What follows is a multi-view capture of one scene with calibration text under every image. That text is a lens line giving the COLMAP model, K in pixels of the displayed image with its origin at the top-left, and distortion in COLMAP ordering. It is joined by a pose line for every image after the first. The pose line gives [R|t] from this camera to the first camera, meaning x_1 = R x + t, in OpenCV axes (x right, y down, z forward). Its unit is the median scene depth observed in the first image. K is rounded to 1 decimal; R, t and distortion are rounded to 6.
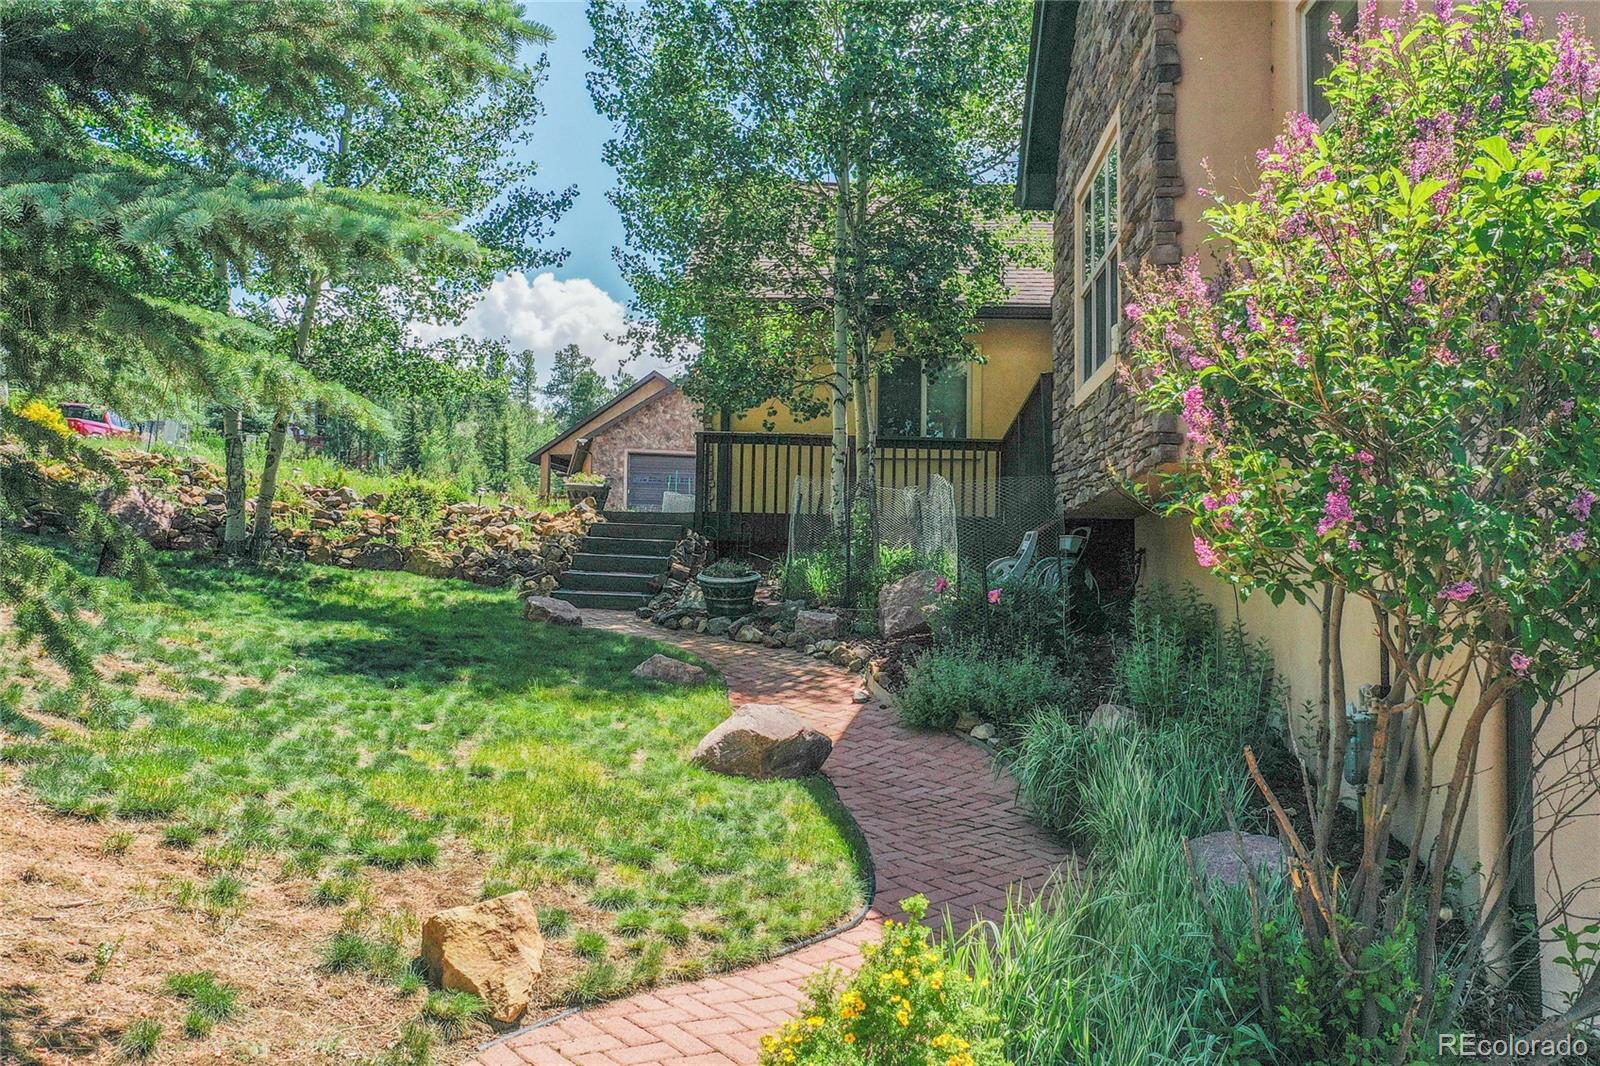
lens RADIAL K [[1282.2, 0, 796.2], [0, 1282.2, 528.9], [0, 0, 1]] dist [-0.019364, -0.001453]
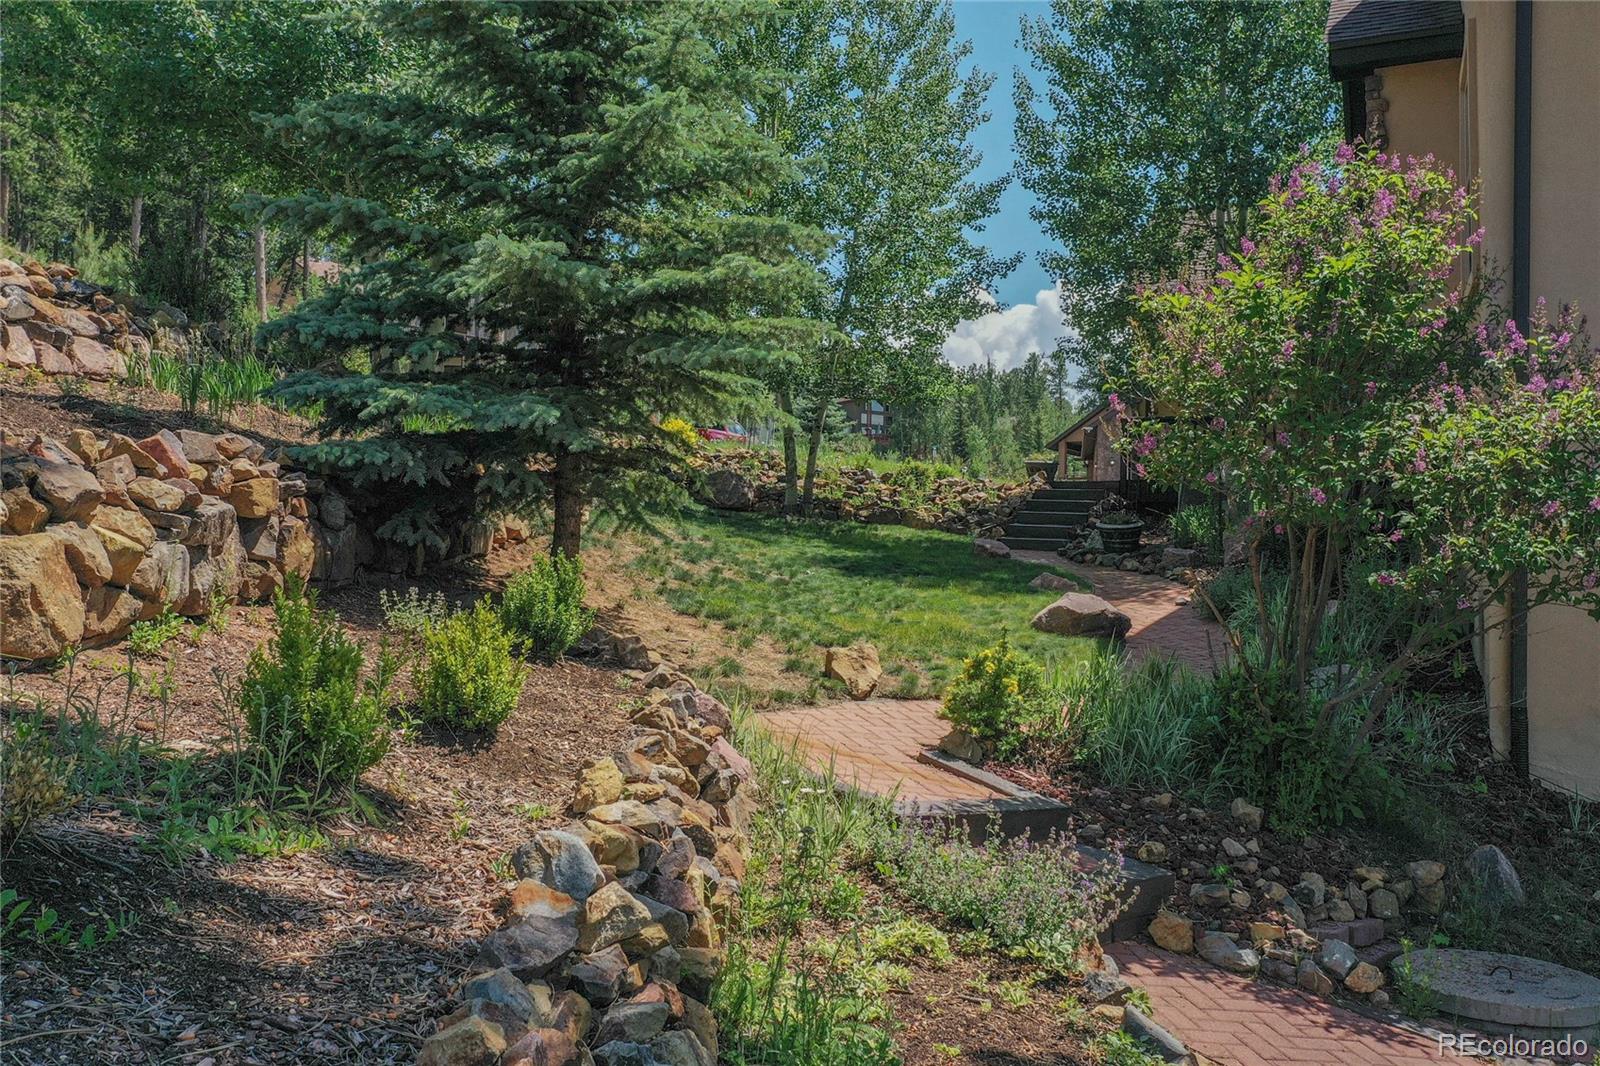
lens RADIAL K [[1282.2, 0, 801.5], [0, 1282.2, 533.8], [0, 0, 1]] dist [-0.019364, -0.001453]
pose [[0.901230, -0.008434, -0.433259, 0.214372], [0.012848, 0.999891, 0.007261, 0.031113], [0.433150, -0.012110, 0.901240, -0.339385]]
